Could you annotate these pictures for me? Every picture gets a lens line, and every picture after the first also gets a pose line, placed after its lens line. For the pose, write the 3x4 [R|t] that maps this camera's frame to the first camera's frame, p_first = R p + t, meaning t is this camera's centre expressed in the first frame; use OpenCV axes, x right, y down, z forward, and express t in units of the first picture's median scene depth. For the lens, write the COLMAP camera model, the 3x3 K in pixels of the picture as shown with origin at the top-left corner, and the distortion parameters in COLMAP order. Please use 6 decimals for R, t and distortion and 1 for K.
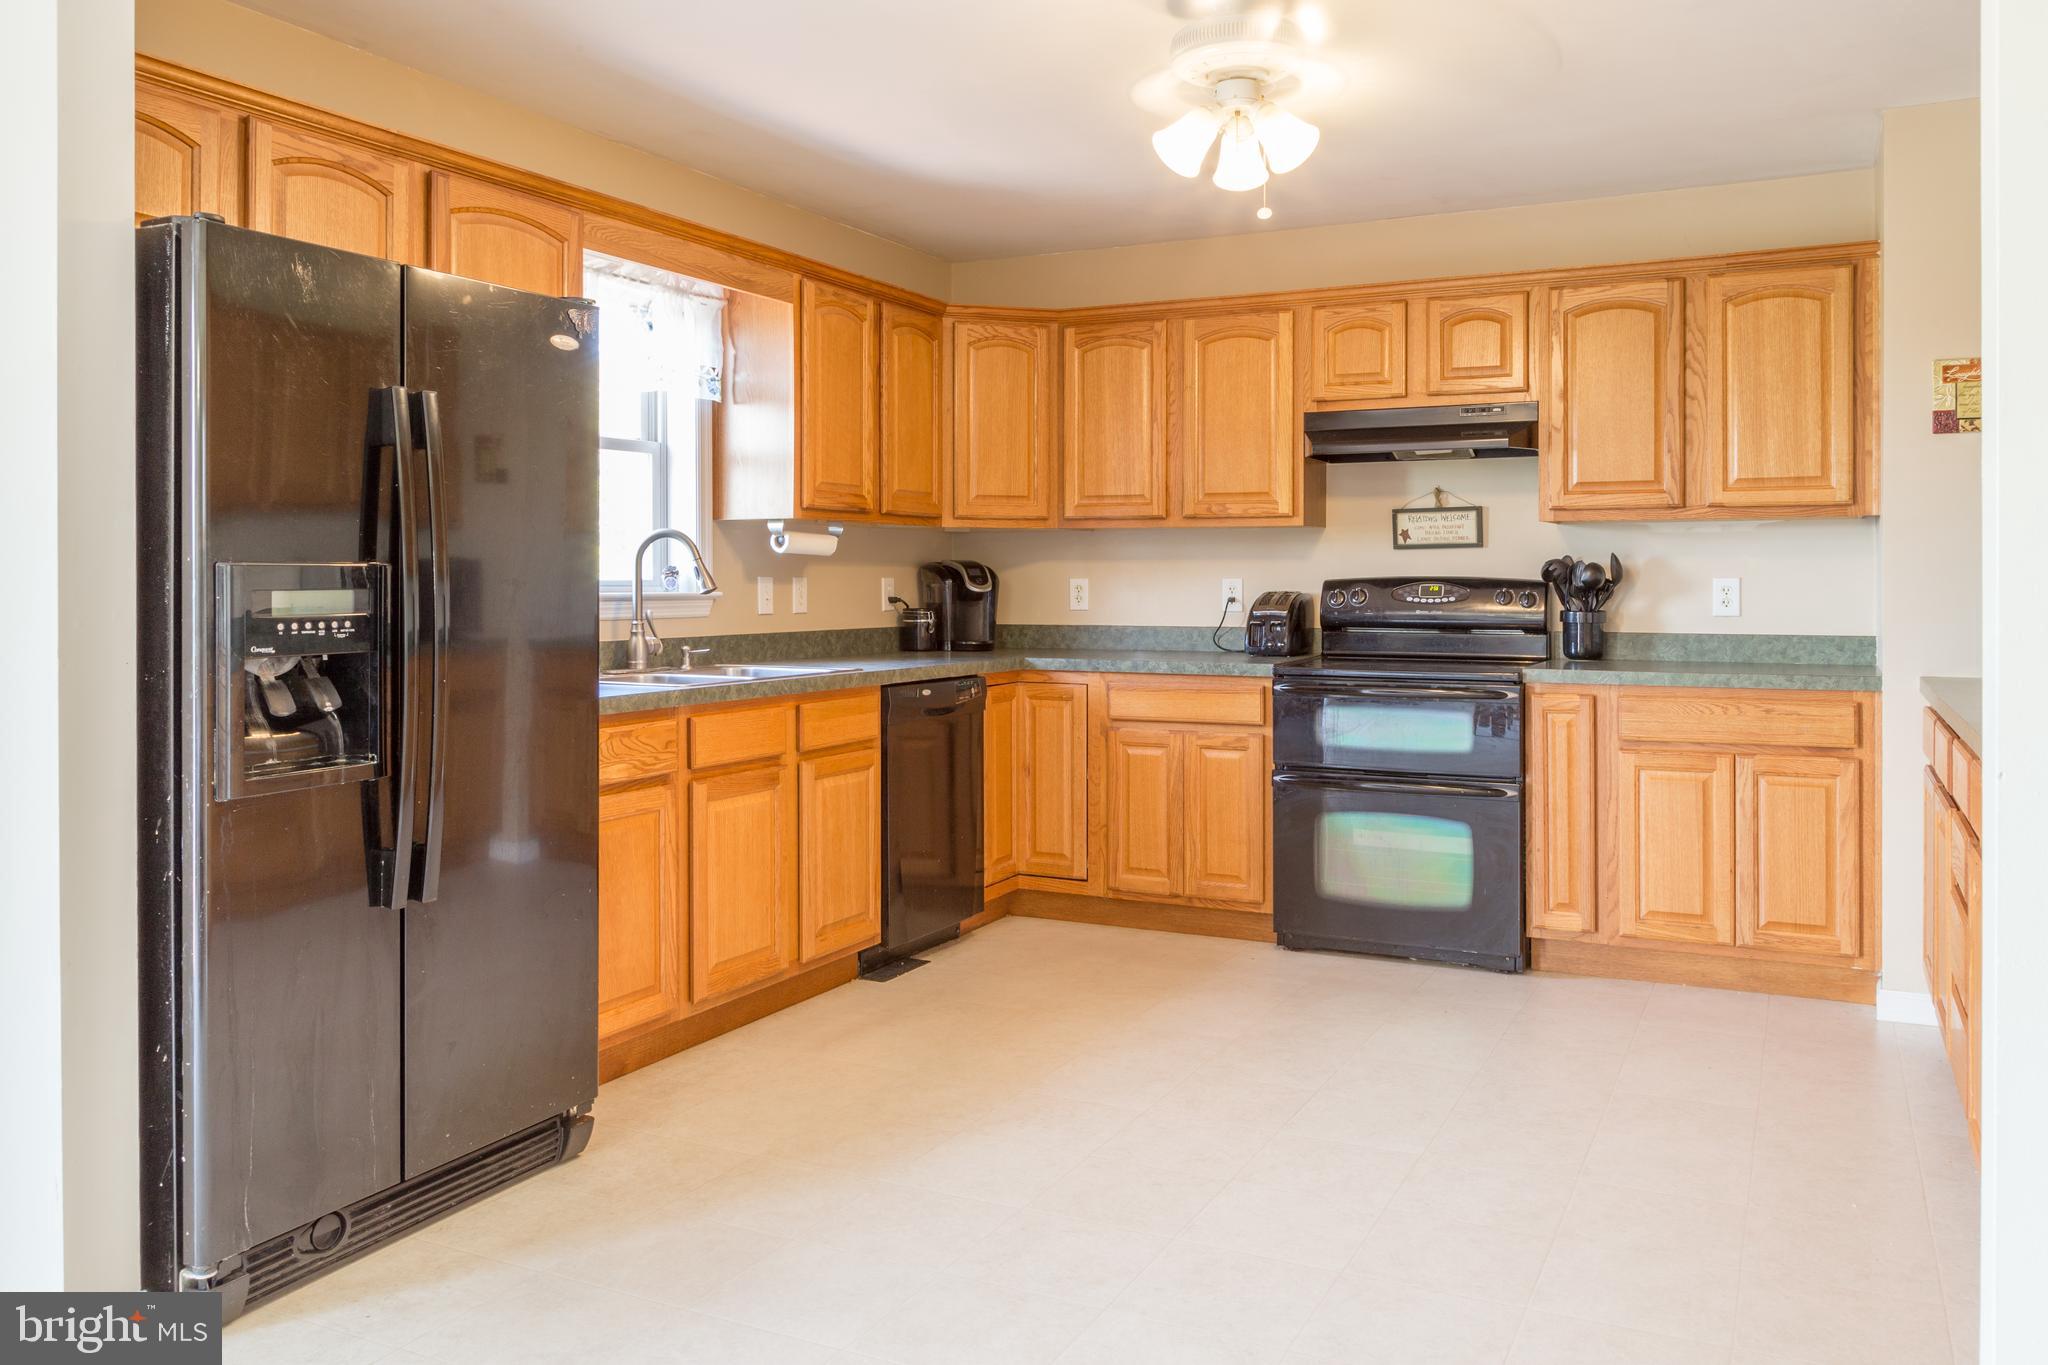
lens RADIAL K [[1568.5, 0, 1022.6], [0, 1568.5, 592.9], [0, 0, 1]] dist [-0.009603, -0.001915]
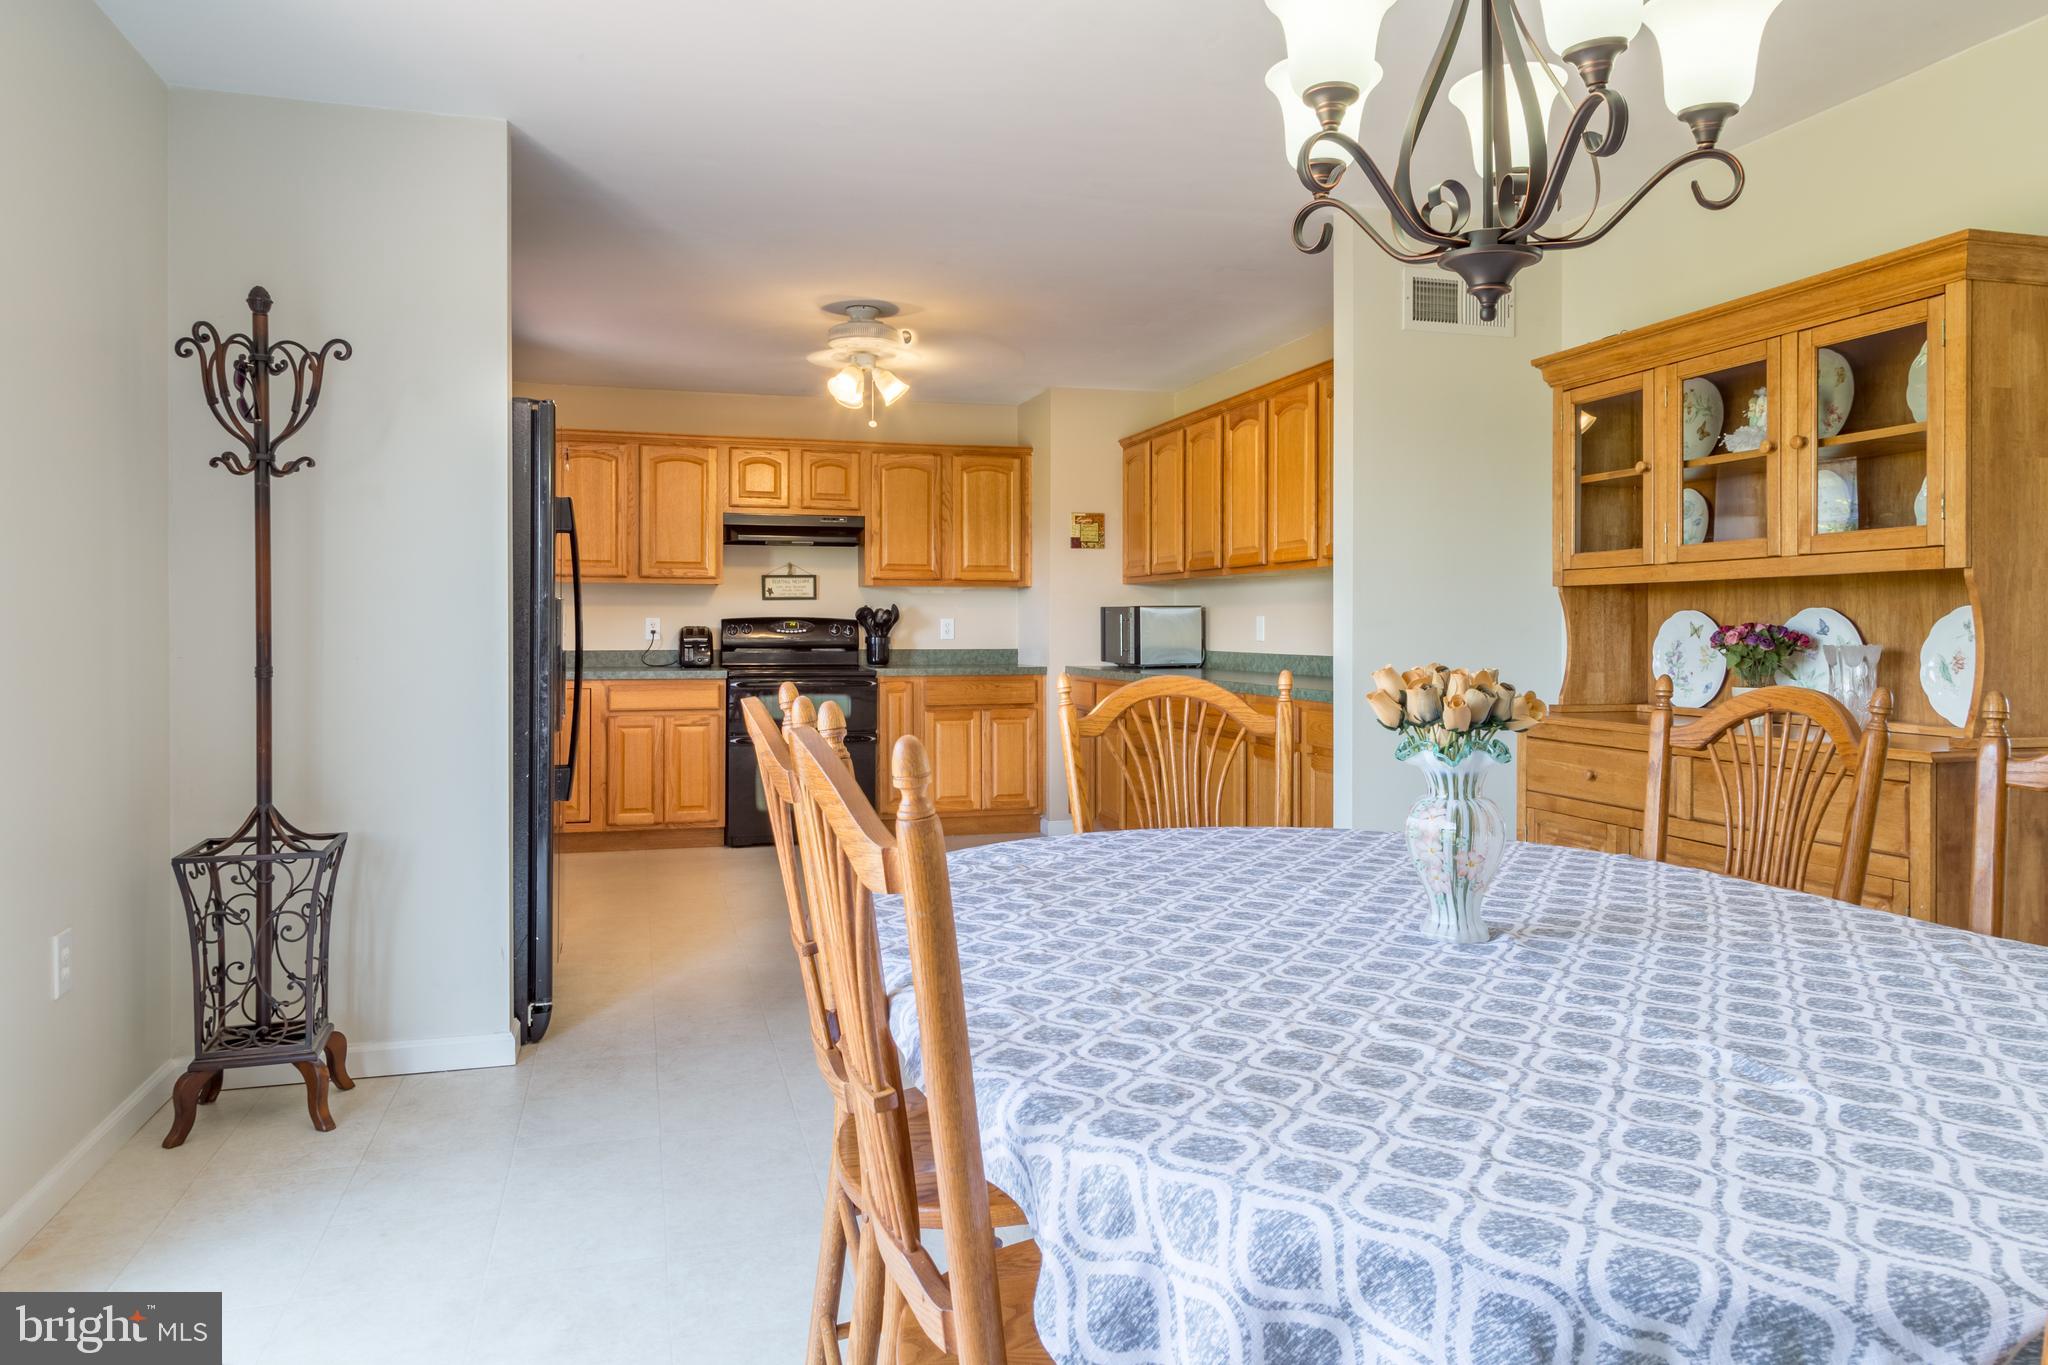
lens RADIAL K [[1383.2, 0, 1031.8], [0, 1383.2, 657.4], [0, 0, 1]] dist [0.000648, -0.000802]
pose [[0.734374, -0.012713, 0.678626, -0.568753], [0.004609, 0.999895, 0.013744, 0.013890], [-0.678729, -0.006966, 0.734355, -0.250594]]
